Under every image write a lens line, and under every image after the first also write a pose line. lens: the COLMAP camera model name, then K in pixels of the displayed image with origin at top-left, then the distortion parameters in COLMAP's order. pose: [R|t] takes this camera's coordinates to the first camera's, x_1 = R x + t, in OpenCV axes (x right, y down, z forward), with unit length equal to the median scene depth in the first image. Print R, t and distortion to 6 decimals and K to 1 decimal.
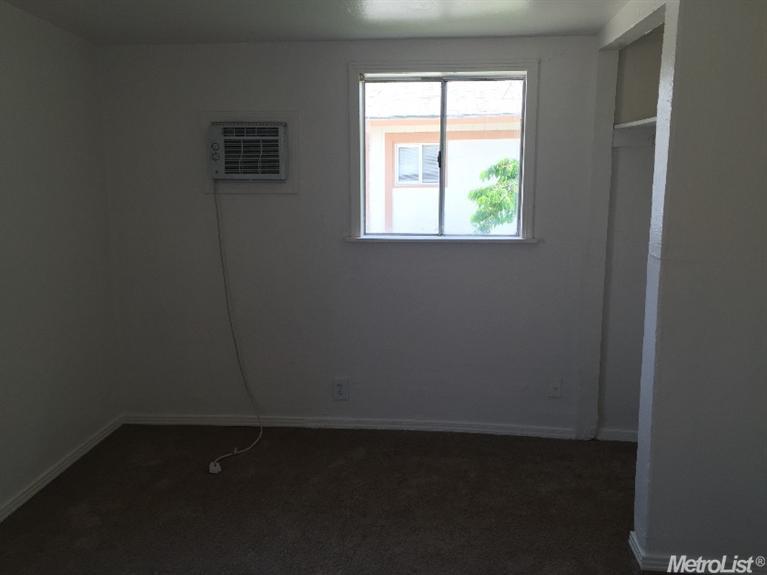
lens RADIAL K [[664.8, 0, 382.6], [0, 664.8, 286.7], [0, 0, 1]] dist [0.009769, -0.001005]
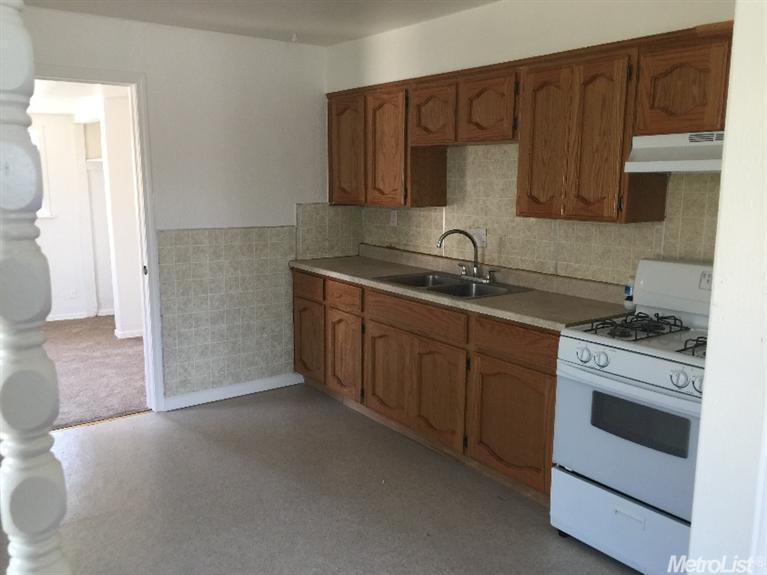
lens RADIAL K [[664.8, 0, 382.3], [0, 664.8, 289.2], [0, 0, 1]] dist [0.009769, -0.001005]
pose [[0.738875, -0.105970, 0.665457, -0.366334], [0.123728, 0.992102, 0.020607, 0.214871], [-0.662385, 0.067110, 0.746151, -1.051799]]
